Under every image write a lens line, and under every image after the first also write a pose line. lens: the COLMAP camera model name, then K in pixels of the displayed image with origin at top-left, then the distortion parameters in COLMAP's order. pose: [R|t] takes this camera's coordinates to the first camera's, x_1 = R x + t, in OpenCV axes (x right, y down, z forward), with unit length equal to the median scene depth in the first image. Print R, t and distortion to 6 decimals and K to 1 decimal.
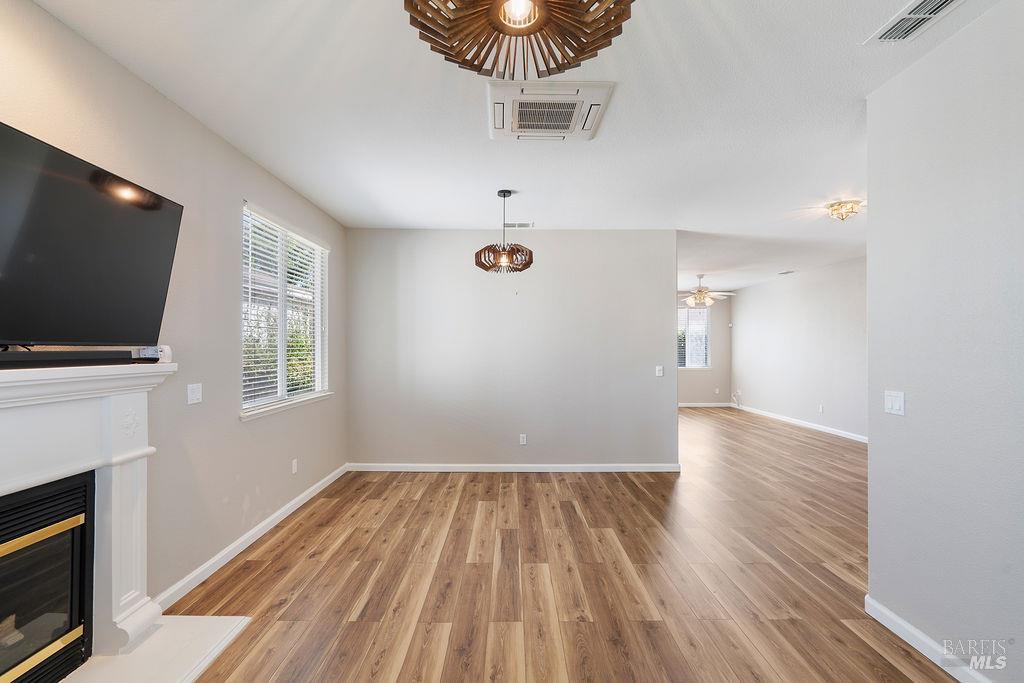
lens RADIAL K [[466.2, 0, 512.0], [0, 466.2, 341.5], [0, 0, 1]] dist [0.000304, 0.000243]
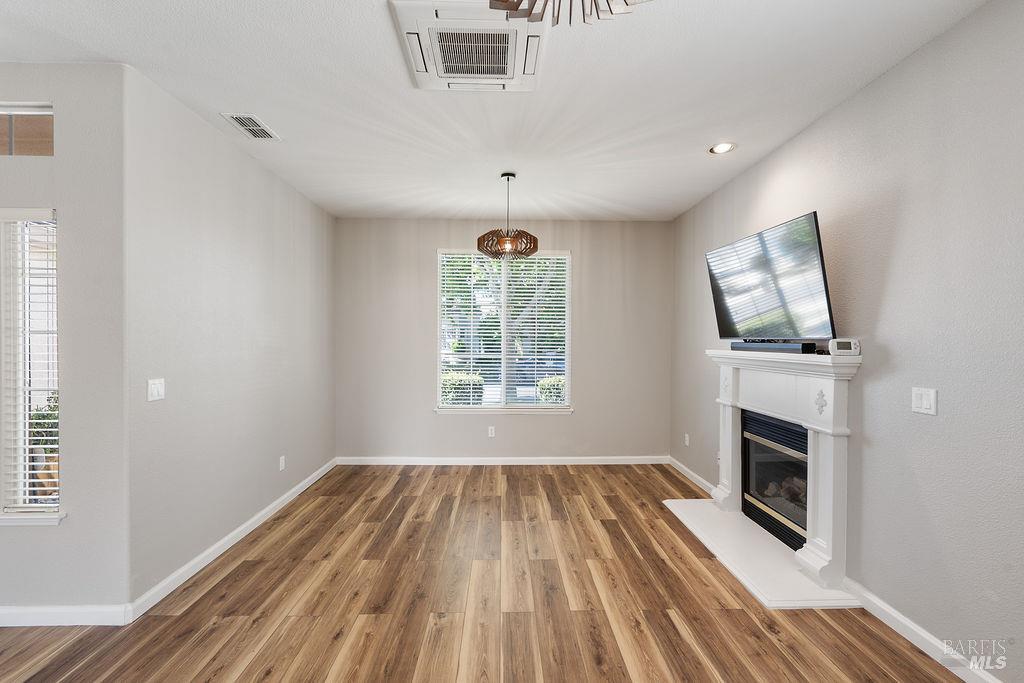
lens RADIAL K [[462.0, 0, 511.5], [0, 462.0, 344.4], [0, 0, 1]] dist [-0.001083, -0.000249]
pose [[-0.999816, -0.003962, -0.018745, 0.017601], [-0.003855, 0.999976, -0.005754, 0.023810], [0.018767, -0.005680, -0.999808, 1.628156]]
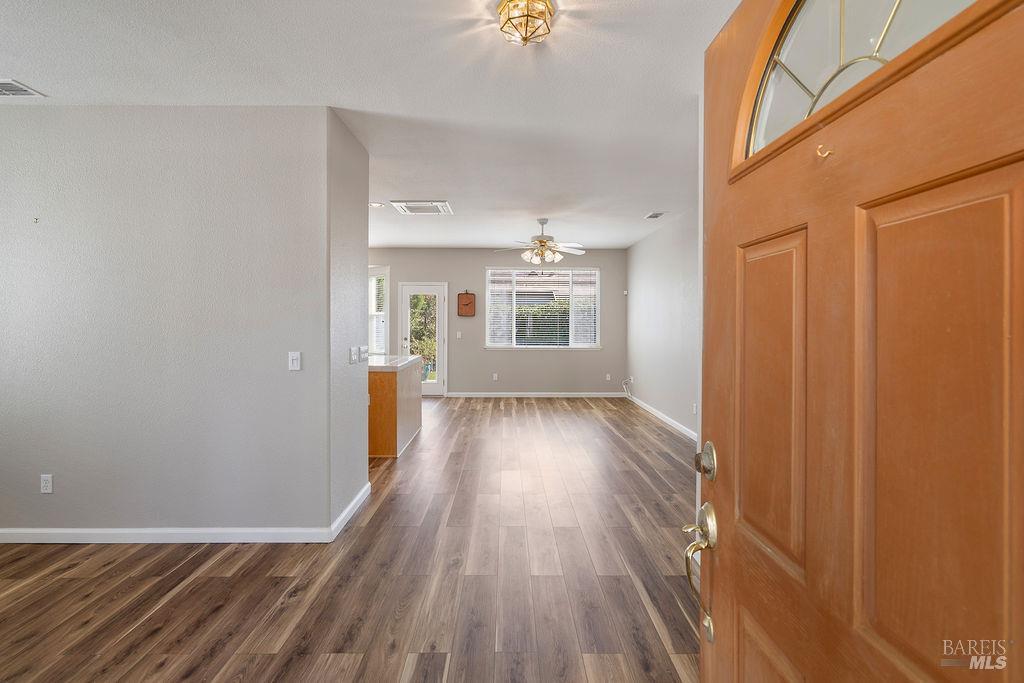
lens RADIAL K [[472.5, 0, 510.1], [0, 472.5, 324.0], [0, 0, 1]] dist [-0.001309, -0.000179]
pose [[0.999989, 0.001225, 0.004578, 1.013184], [-0.001289, 0.999904, 0.013829, 0.022745], [-0.004561, -0.013835, 0.999894, 0.788656]]
